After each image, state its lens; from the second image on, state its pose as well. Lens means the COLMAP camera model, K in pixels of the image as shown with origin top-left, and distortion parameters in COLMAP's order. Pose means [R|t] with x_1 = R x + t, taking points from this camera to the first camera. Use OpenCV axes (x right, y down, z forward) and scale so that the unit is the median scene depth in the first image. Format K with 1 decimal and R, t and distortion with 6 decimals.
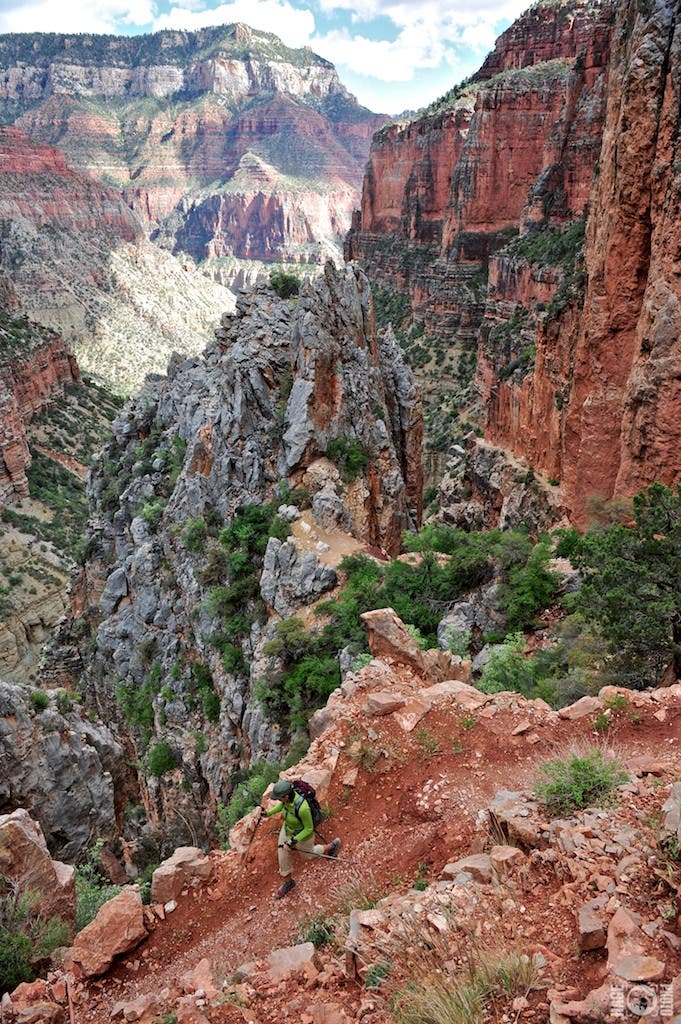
lens RADIAL K [[1794.4, 0, 340.5], [0, 1794.4, 512.0], [0, 0, 1]] dist [0.039352, 0.028191]
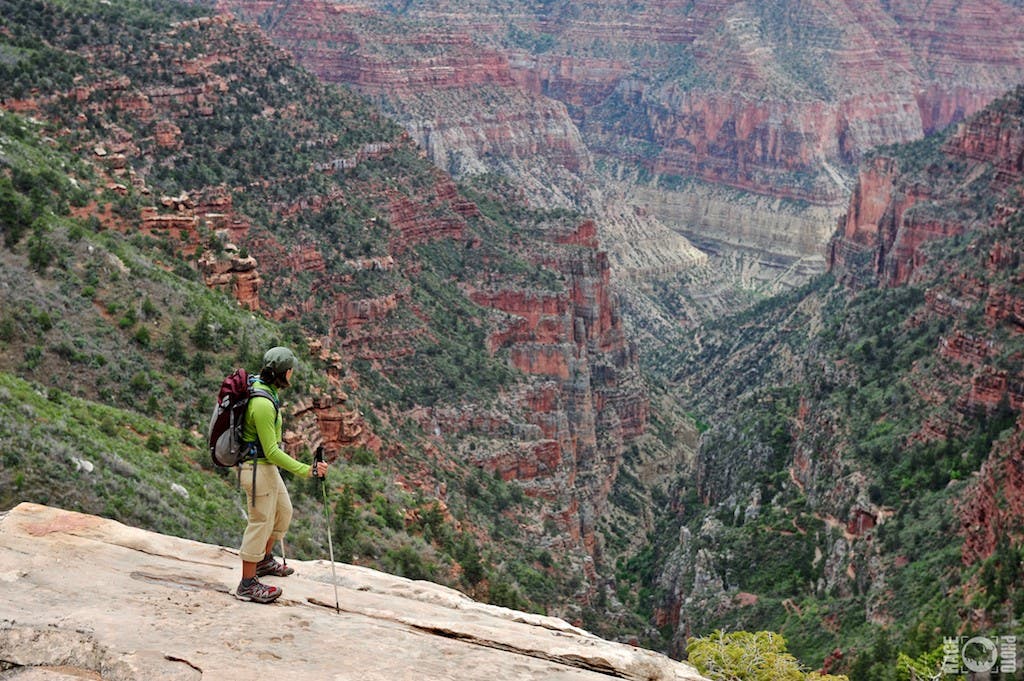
lens RADIAL K [[1794.4, 0, 512.0], [0, 1794.4, 340.5], [0, 0, 1]] dist [0.039352, 0.028191]
pose [[0.980159, 0.109664, -0.165113, -0.006362], [-0.123256, 0.989580, -0.074427, -0.021744], [0.155231, 0.093302, 0.983462, 0.357841]]
